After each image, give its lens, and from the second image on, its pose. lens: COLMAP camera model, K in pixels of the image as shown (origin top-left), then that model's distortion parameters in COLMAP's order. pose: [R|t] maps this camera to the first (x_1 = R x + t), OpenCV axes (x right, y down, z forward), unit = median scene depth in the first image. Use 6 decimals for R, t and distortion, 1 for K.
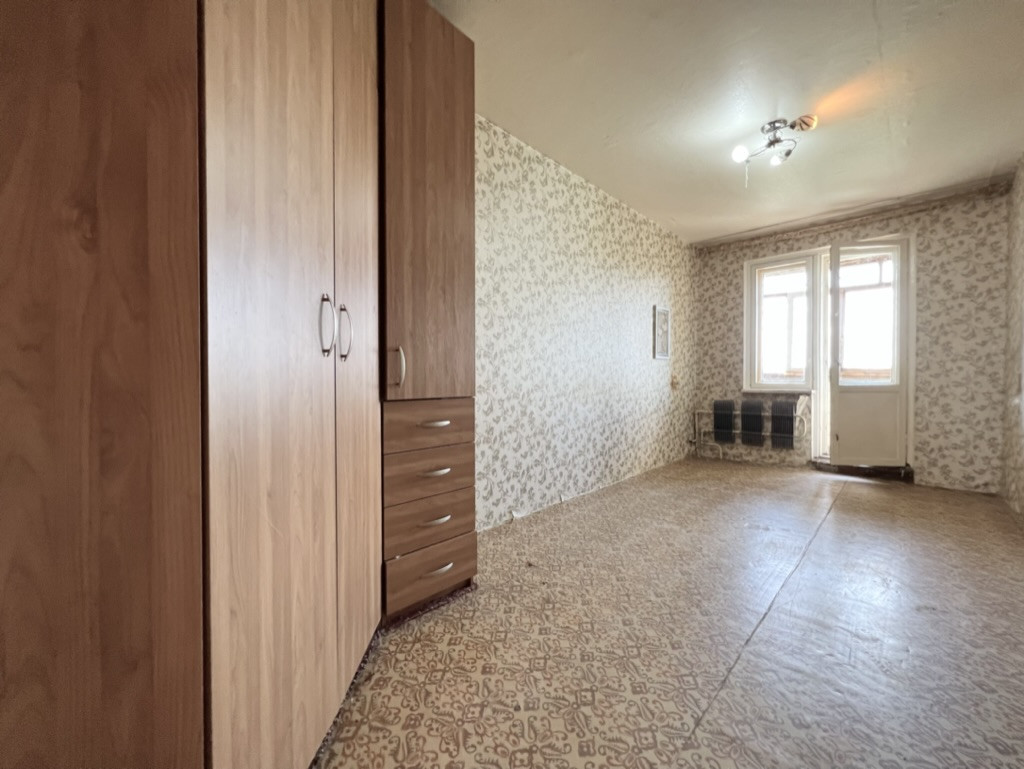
lens RADIAL K [[409.3, 0, 512.6], [0, 409.3, 382.8], [0, 0, 1]] dist [-0.001240, 0.000538]
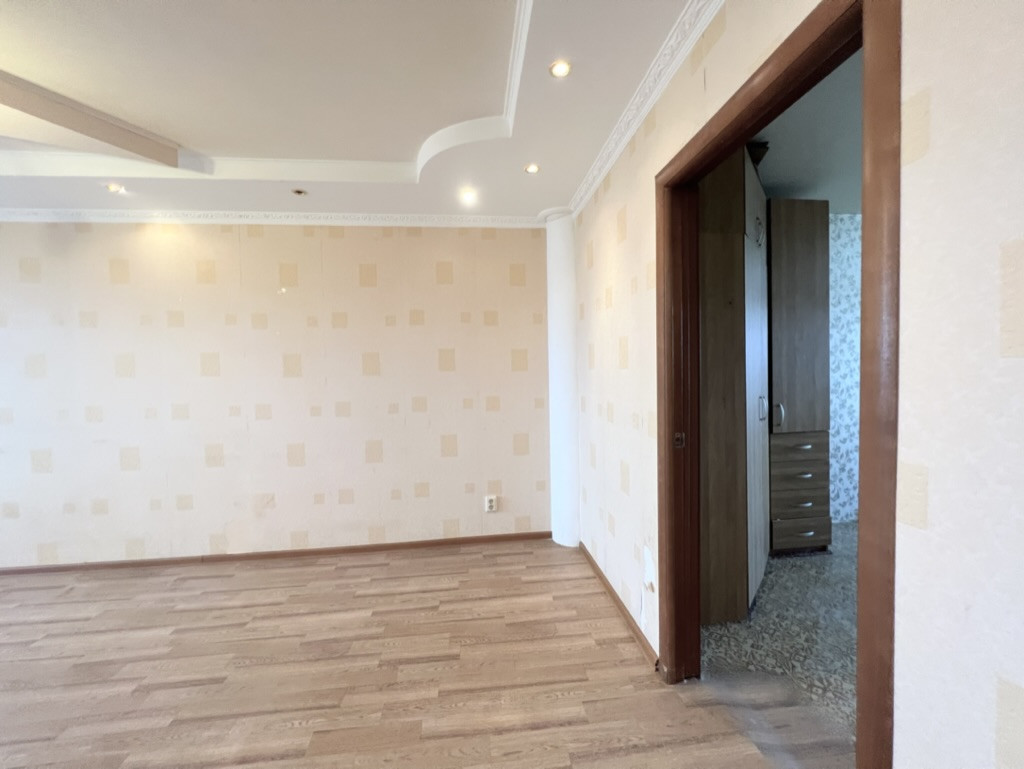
lens RADIAL K [[409.3, 0, 512.6], [0, 409.3, 382.8], [0, 0, 1]] dist [-0.001240, 0.000538]
pose [[0.771621, -0.000560, -0.636082, -0.034213], [0.017779, 0.999628, 0.020687, -0.206176], [0.635834, -0.027271, 0.771344, -0.981791]]
